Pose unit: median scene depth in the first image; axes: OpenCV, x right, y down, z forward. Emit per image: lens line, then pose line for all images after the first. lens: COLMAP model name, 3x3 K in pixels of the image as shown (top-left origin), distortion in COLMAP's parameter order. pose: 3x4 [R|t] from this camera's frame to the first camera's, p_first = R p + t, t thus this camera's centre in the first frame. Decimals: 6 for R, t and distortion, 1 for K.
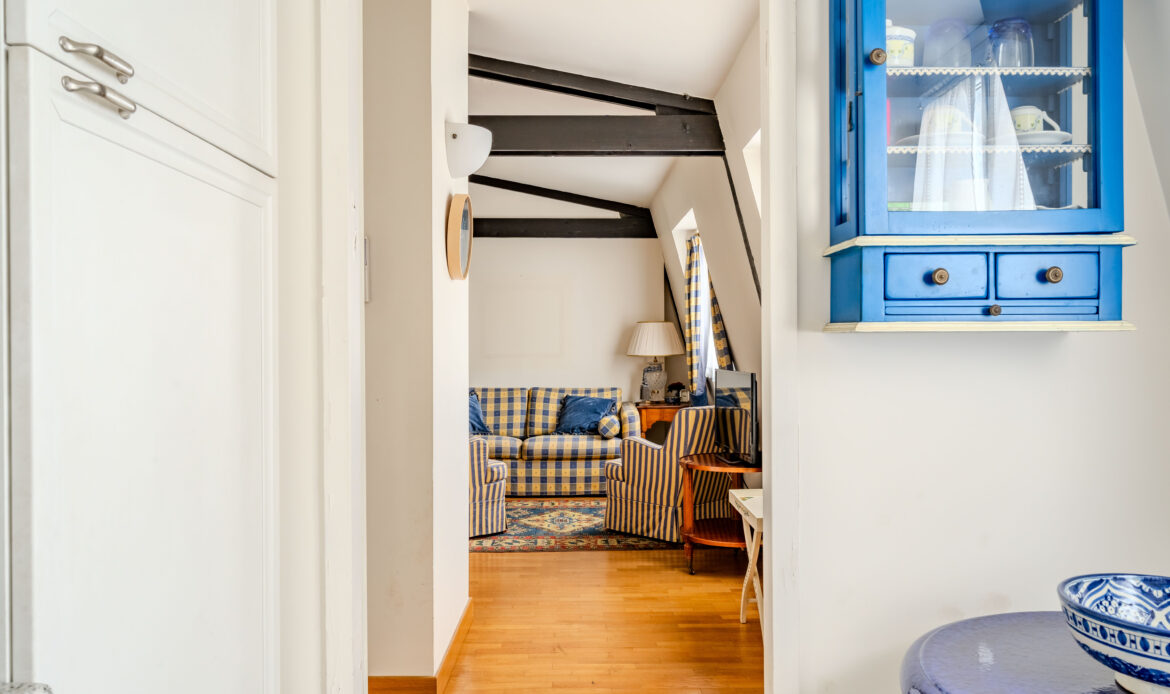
lens RADIAL K [[836.6, 0, 614.2], [0, 836.6, 337.6], [0, 0, 1]] dist [-0.005986, -0.005650]
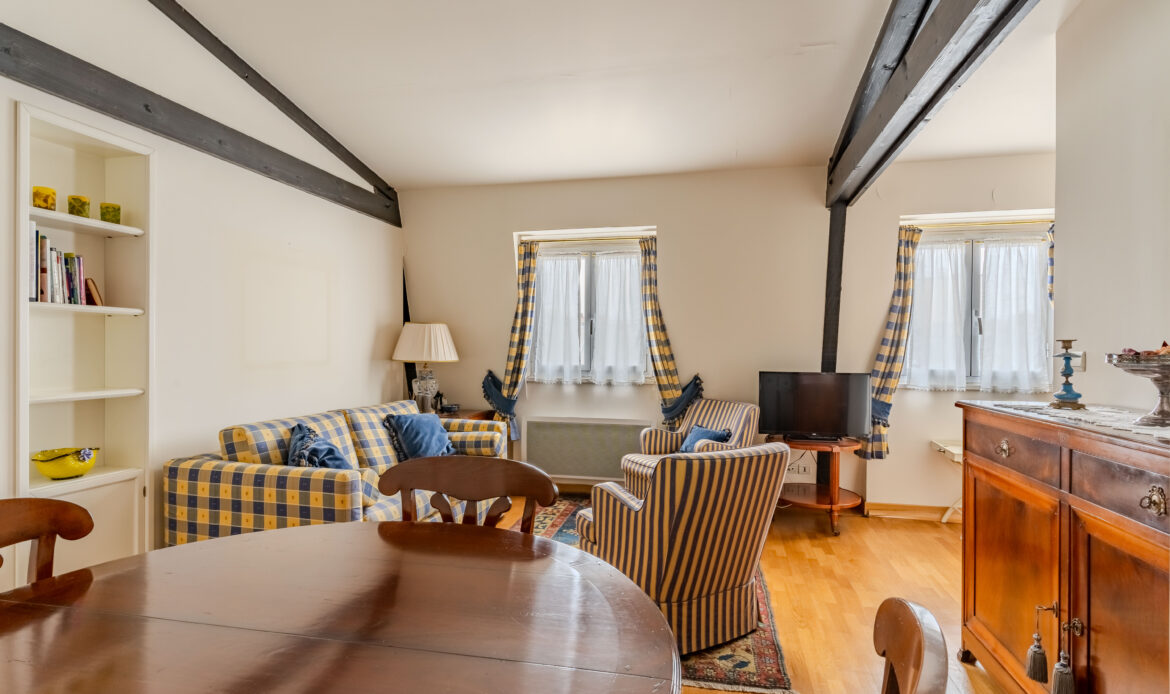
lens RADIAL K [[572.2, 0, 590.9], [0, 572.2, 354.5], [0, 0, 1]] dist [0.002345, -0.002502]
pose [[0.270976, -0.007337, 0.962558, -0.543636], [-0.016288, 0.999793, 0.012207, 0.004513], [-0.962448, -0.018986, 0.270800, 0.733706]]
